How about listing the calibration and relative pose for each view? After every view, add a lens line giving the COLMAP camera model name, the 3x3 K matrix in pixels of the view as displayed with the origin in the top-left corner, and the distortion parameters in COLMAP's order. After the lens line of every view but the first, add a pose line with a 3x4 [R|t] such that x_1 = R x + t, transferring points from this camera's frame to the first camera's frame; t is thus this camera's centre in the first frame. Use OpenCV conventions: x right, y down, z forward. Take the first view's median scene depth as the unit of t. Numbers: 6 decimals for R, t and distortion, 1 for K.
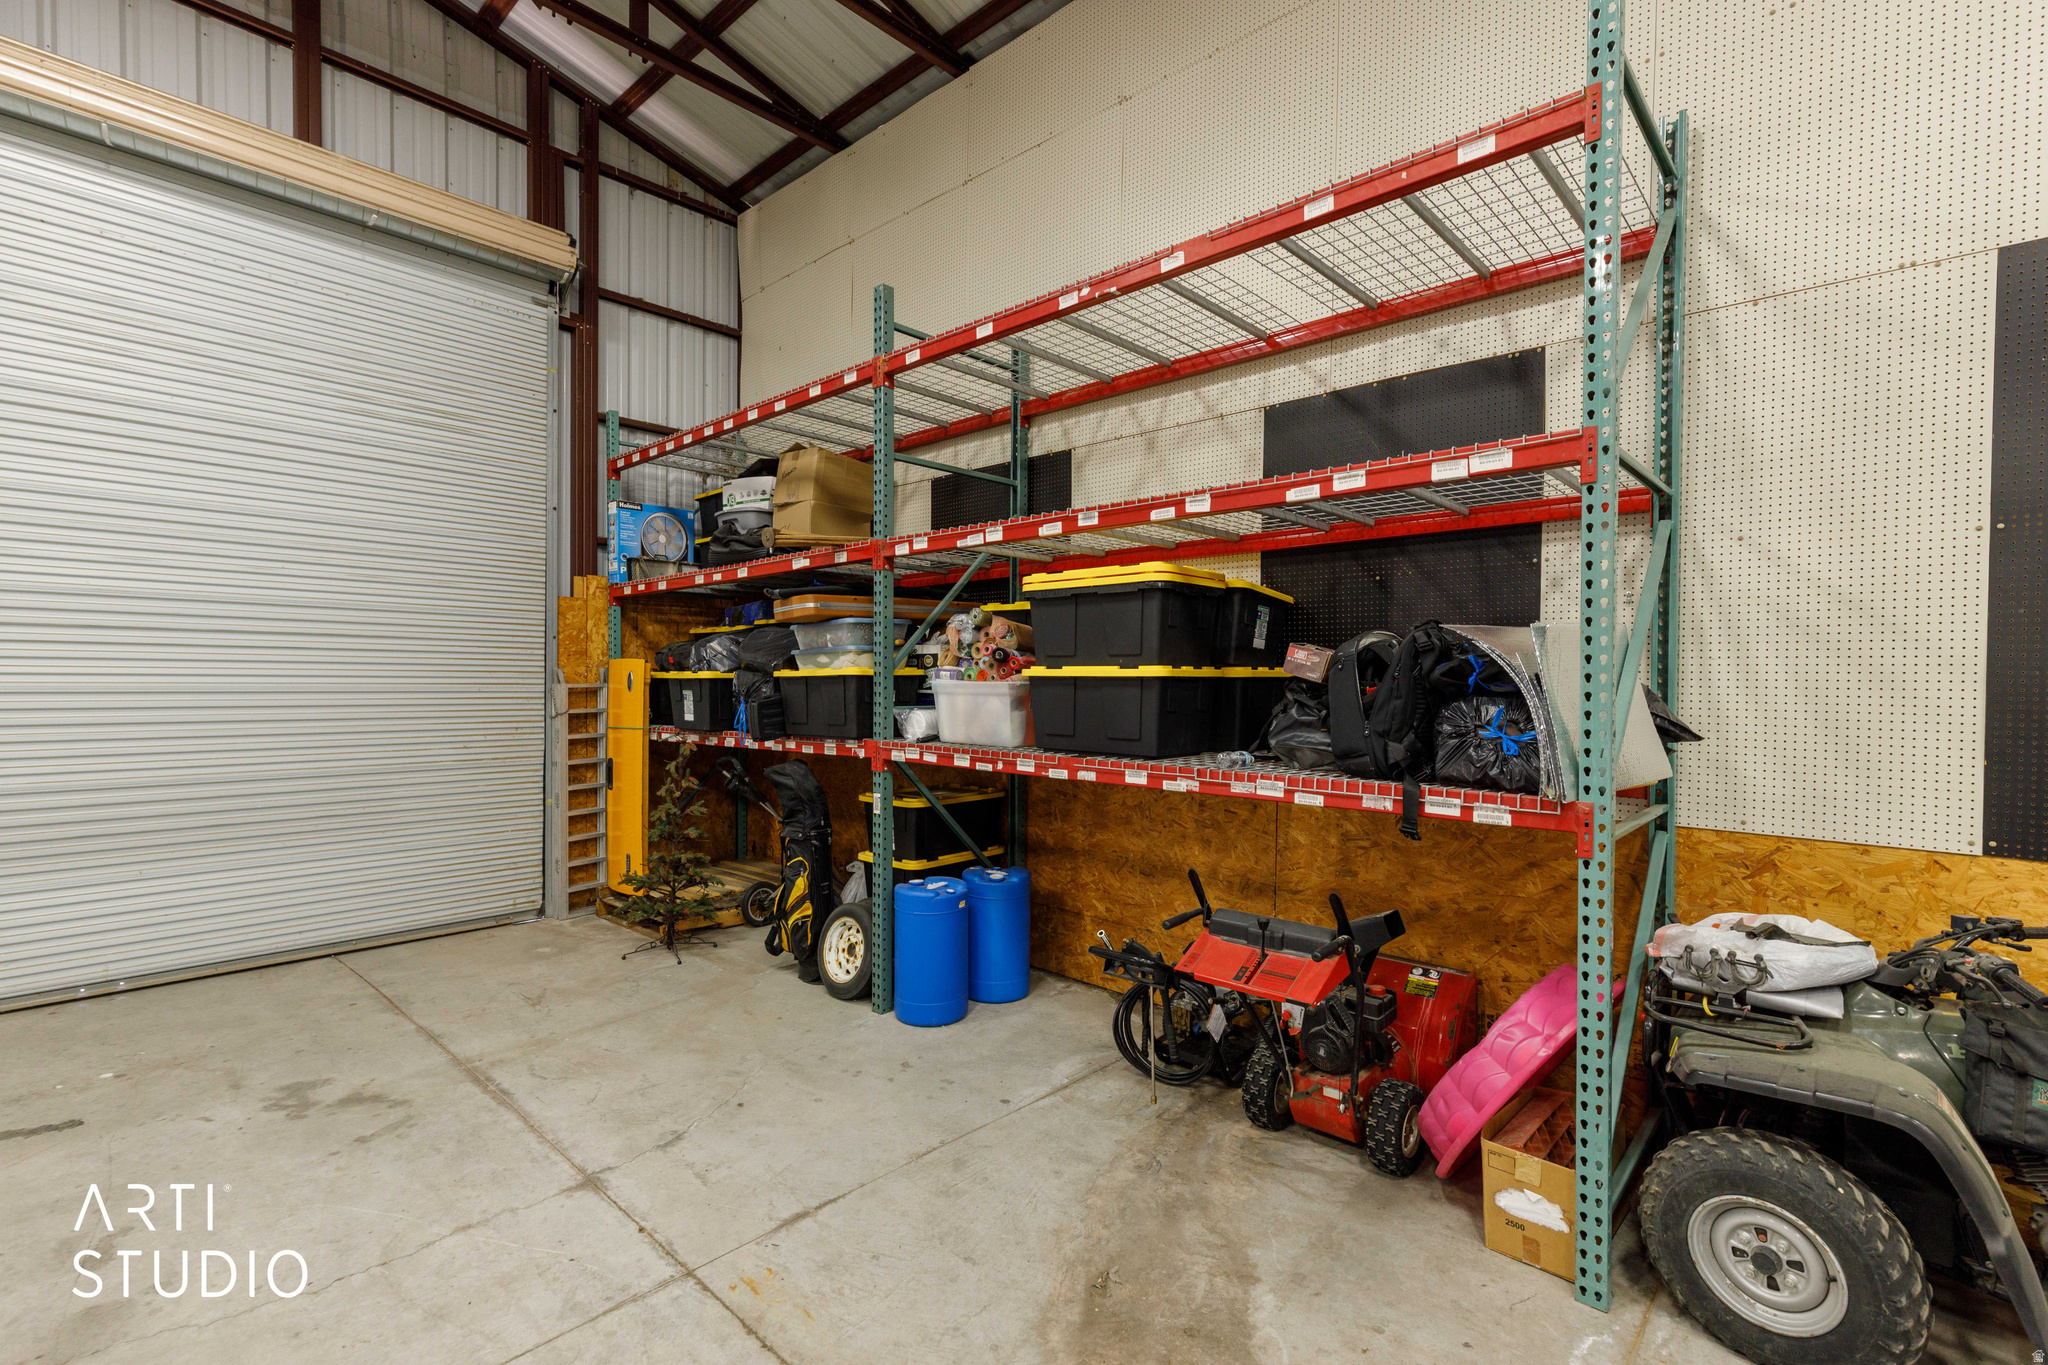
lens RADIAL K [[921.3, 0, 1036.7], [0, 921.3, 687.0], [0, 0, 1]] dist [0.004121, 0.000197]
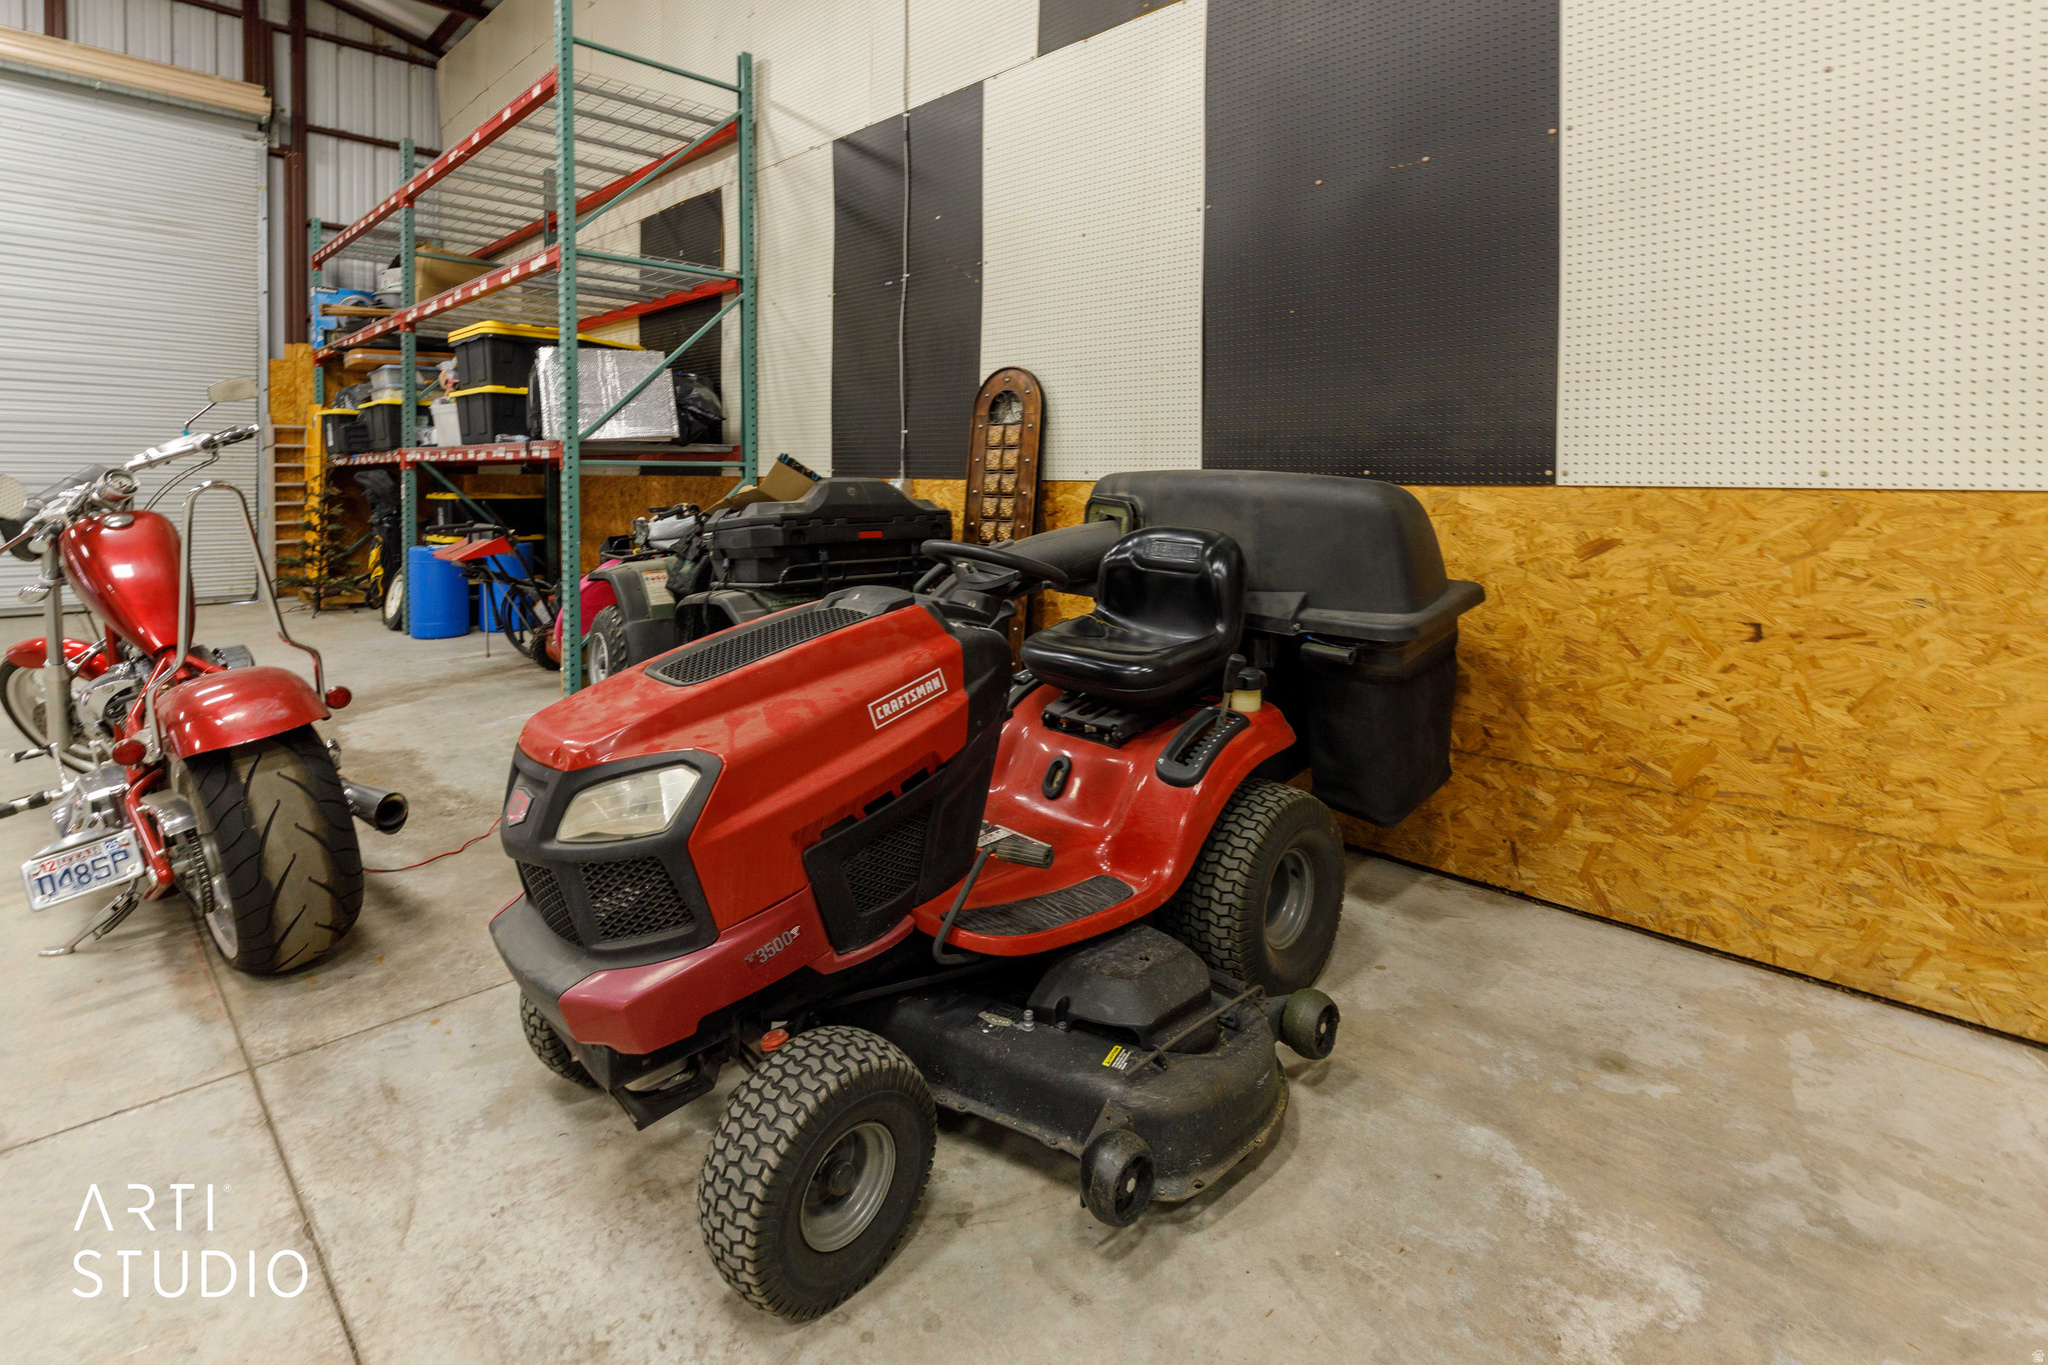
lens RADIAL K [[978.2, 0, 1014.7], [0, 978.2, 487.9], [0, 0, 1]] dist [0.003792, 0.001872]
pose [[0.999221, 0.006061, -0.039002, 0.597241], [-0.006089, 0.999981, -0.000590, 0.080559], [0.038998, 0.000827, 0.999239, -0.358862]]
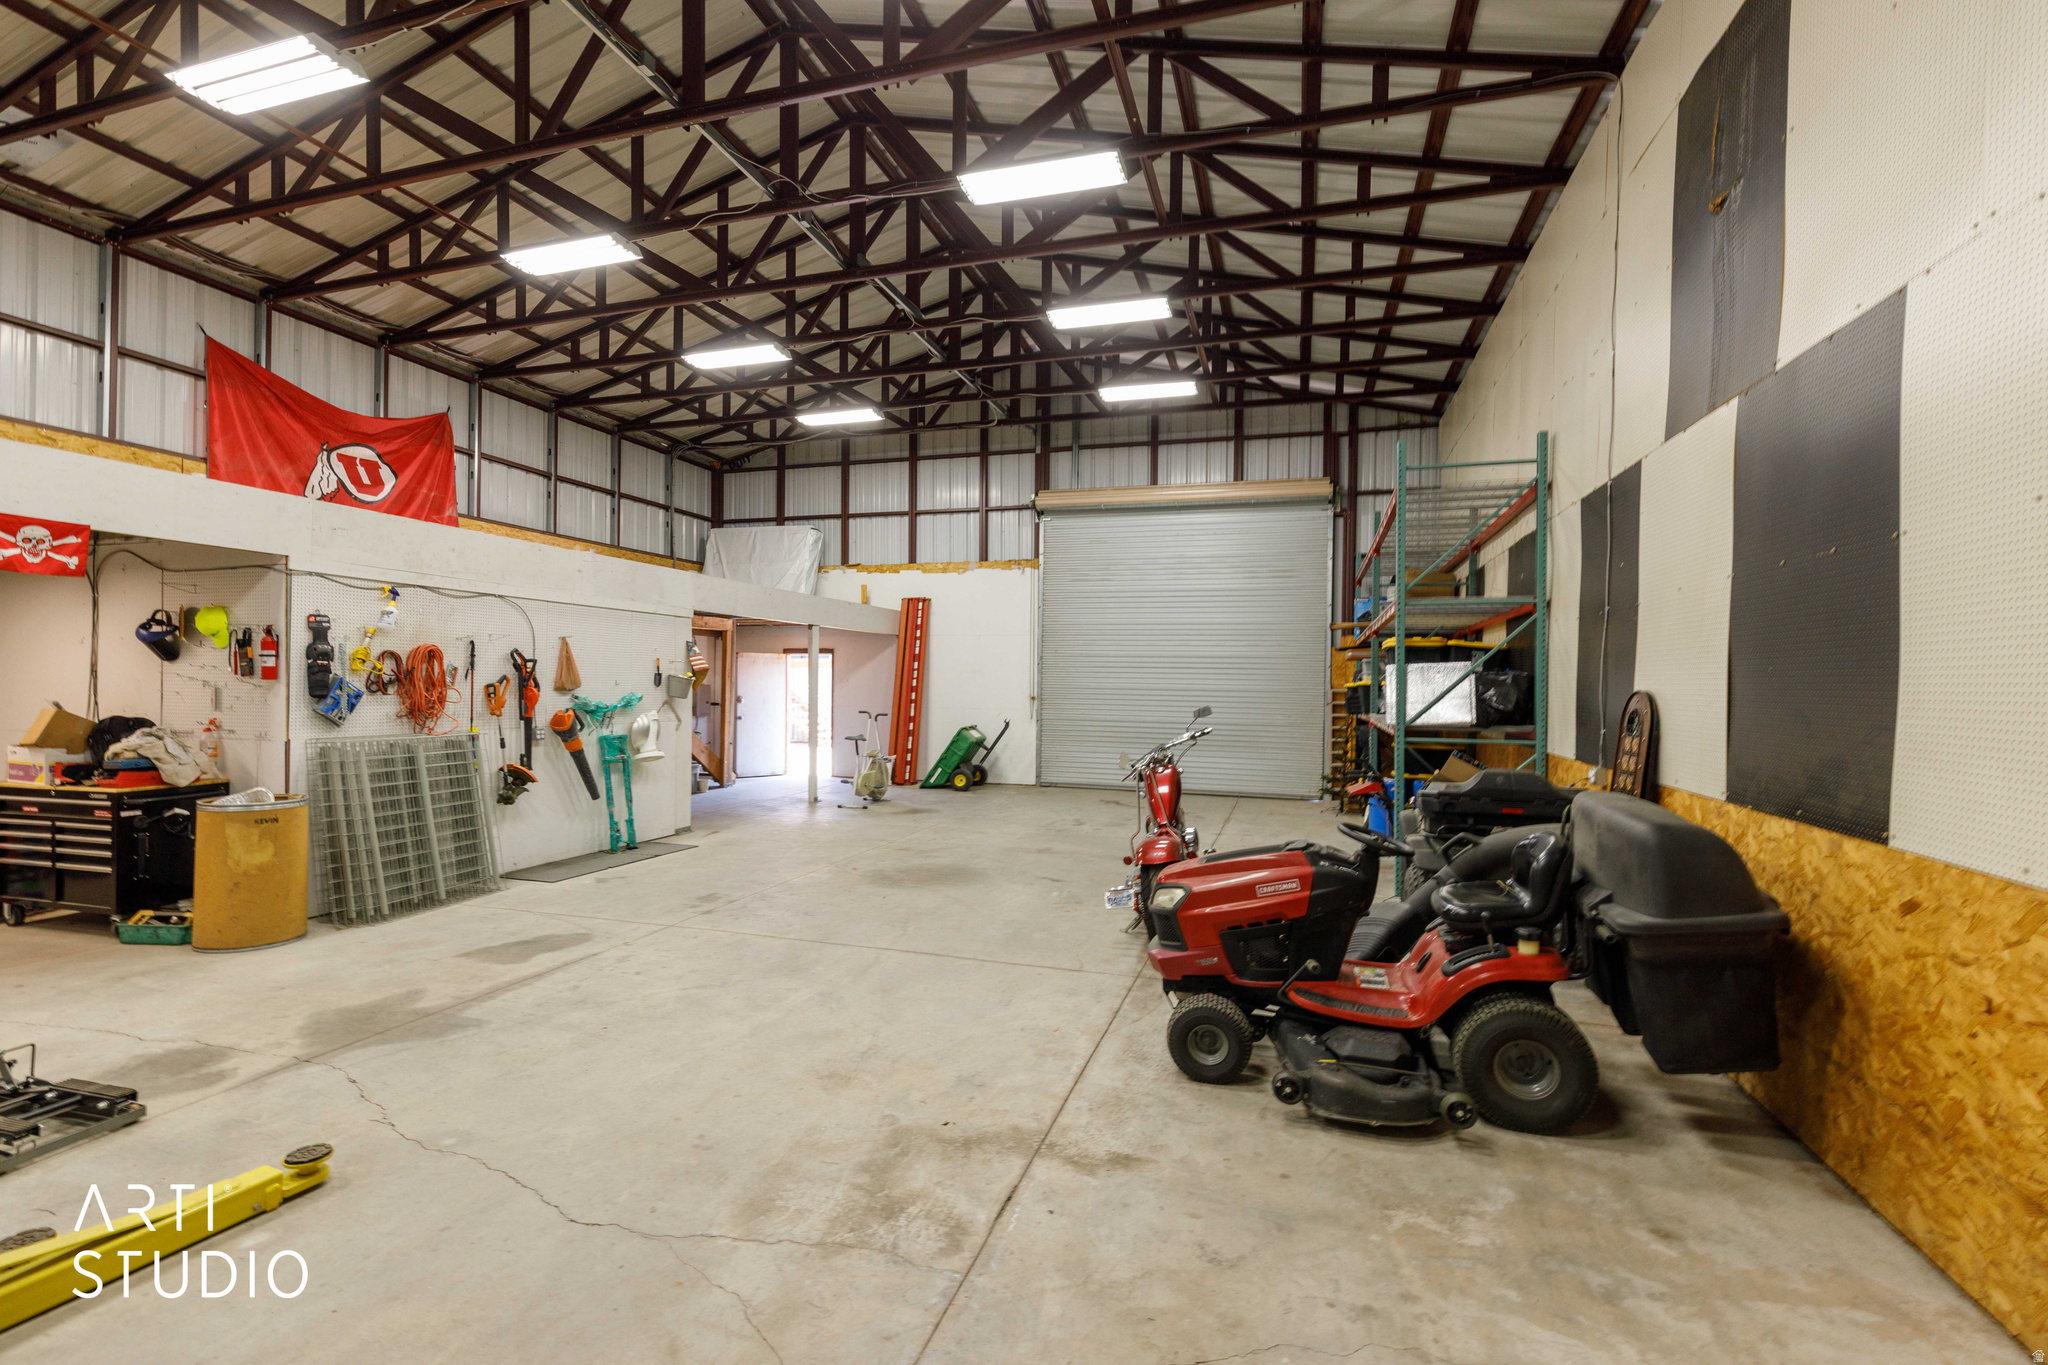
lens RADIAL K [[921.3, 0, 1023.9], [0, 921.3, 686.7], [0, 0, 1]] dist [0.004121, 0.000197]
pose [[0.428789, 0.009247, -0.903357, 1.042811], [-0.021727, 0.999764, -0.000079, 0.008163], [0.903143, 0.019661, 0.428889, -0.508709]]
